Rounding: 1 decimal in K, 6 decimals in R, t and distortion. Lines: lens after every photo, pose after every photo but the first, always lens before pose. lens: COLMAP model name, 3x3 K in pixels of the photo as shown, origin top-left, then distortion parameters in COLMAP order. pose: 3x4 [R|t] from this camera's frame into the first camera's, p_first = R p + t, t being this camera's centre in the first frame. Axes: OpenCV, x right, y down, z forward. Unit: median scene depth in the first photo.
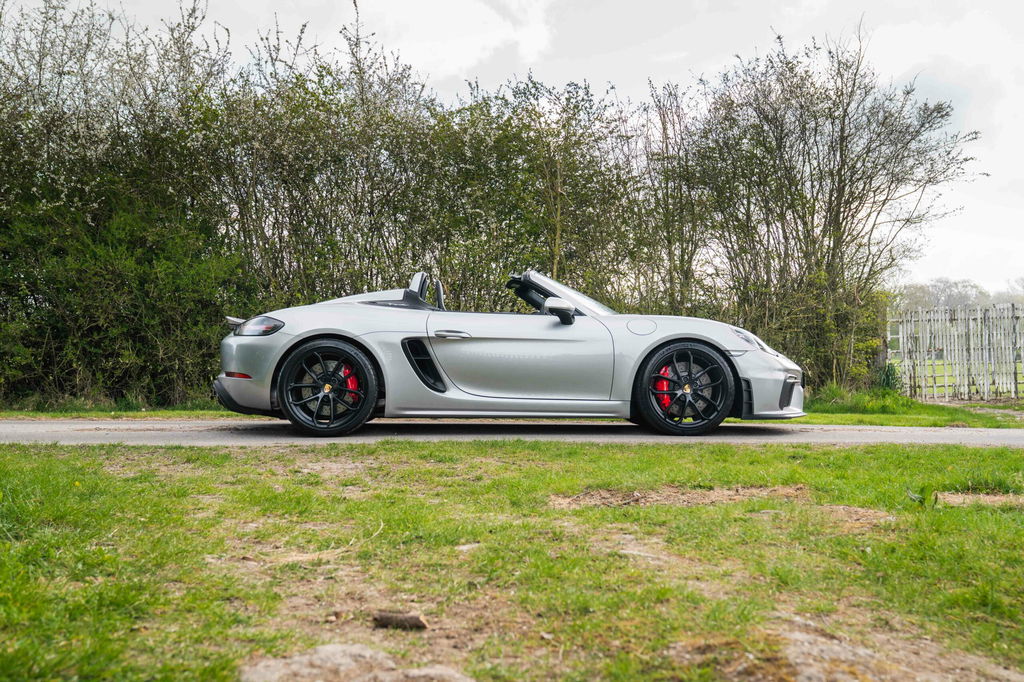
lens RADIAL K [[1048.8, 0, 513.1], [0, 1048.8, 342.4], [0, 0, 1]] dist [-0.052066, 0.000000]
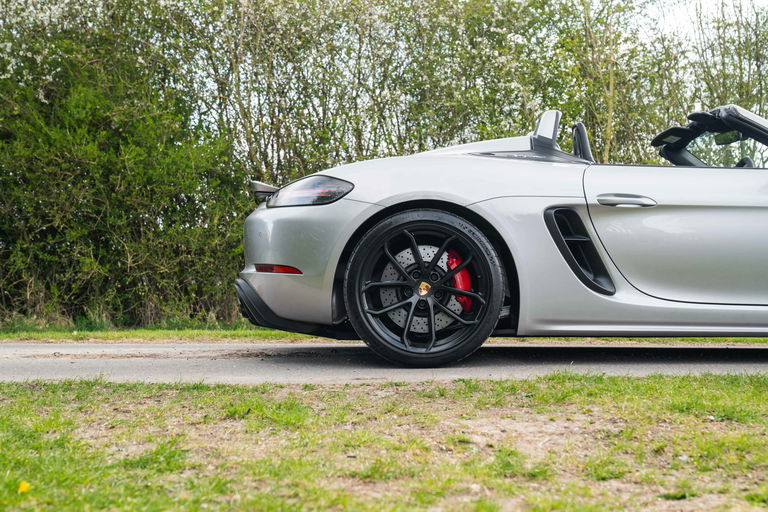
lens RADIAL K [[1070.3, 0, 383.5], [0, 1070.3, 255.5], [0, 0, 1]] dist [-0.023809, 0.000000]
pose [[0.997103, -0.005297, -0.075877, -0.133994], [0.004542, 0.999939, -0.010113, 0.026736], [0.075926, 0.009739, 0.997066, 0.321829]]
